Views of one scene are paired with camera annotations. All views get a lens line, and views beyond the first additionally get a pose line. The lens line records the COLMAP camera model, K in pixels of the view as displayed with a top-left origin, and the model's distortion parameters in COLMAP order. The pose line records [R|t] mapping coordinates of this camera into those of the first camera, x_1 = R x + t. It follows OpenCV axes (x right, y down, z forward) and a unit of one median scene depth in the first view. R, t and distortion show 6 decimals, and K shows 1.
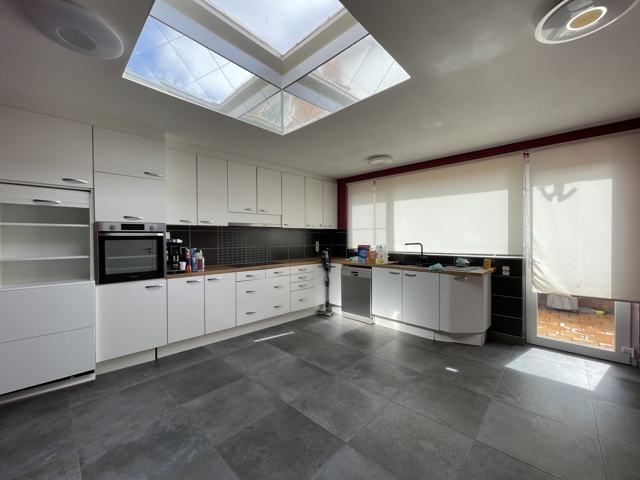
lens RADIAL K [[259.1, 0, 318.9], [0, 259.1, 241.6], [0, 0, 1]] dist [0.000265, -0.000104]
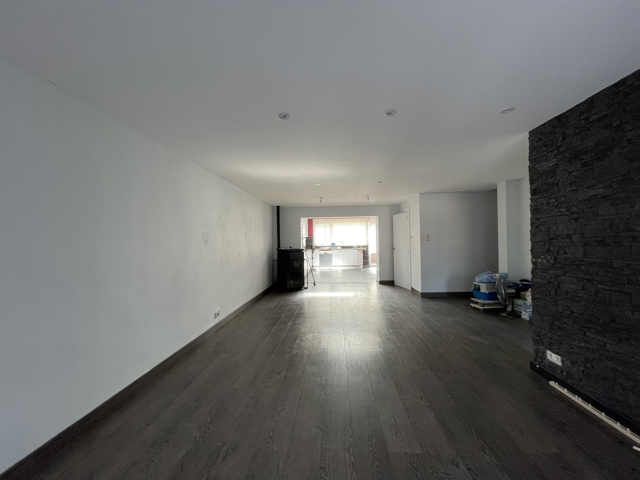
lens RADIAL K [[259.1, 0, 318.9], [0, 259.1, 241.6], [0, 0, 1]] dist [0.000265, -0.000104]
pose [[0.765516, -0.014313, 0.643257, -1.668170], [0.024967, 0.999660, -0.007469, 0.016579], [-0.642932, 0.021778, 0.765614, -1.100780]]
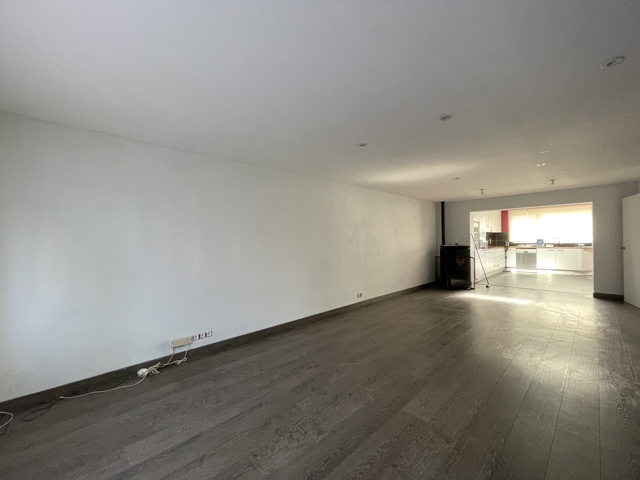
lens RADIAL K [[259.1, 0, 318.9], [0, 259.1, 241.6], [0, 0, 1]] dist [0.000265, -0.000104]
pose [[0.998111, -0.017184, -0.058977, -1.475333], [0.016686, 0.999821, -0.008929, 0.021305], [0.059120, 0.007928, 0.998219, -1.340580]]
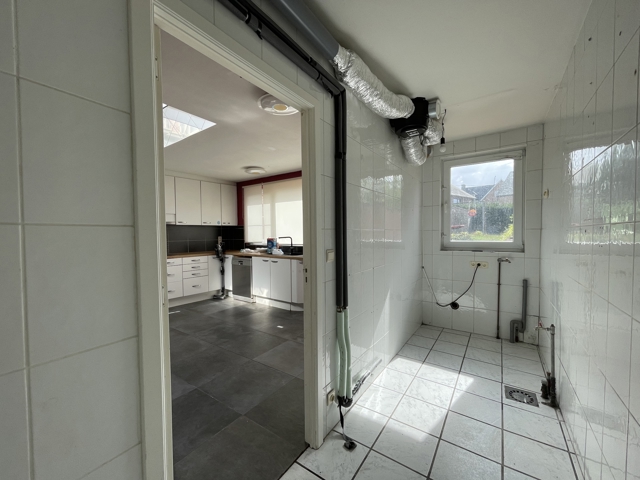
lens RADIAL K [[259.1, 0, 318.9], [0, 259.1, 241.6], [0, 0, 1]] dist [0.000265, -0.000104]
pose [[0.988028, -0.014272, 0.153613, 0.298025], [0.011265, 0.999728, 0.020431, 0.004543], [-0.153863, -0.018456, 0.987920, -0.238858]]
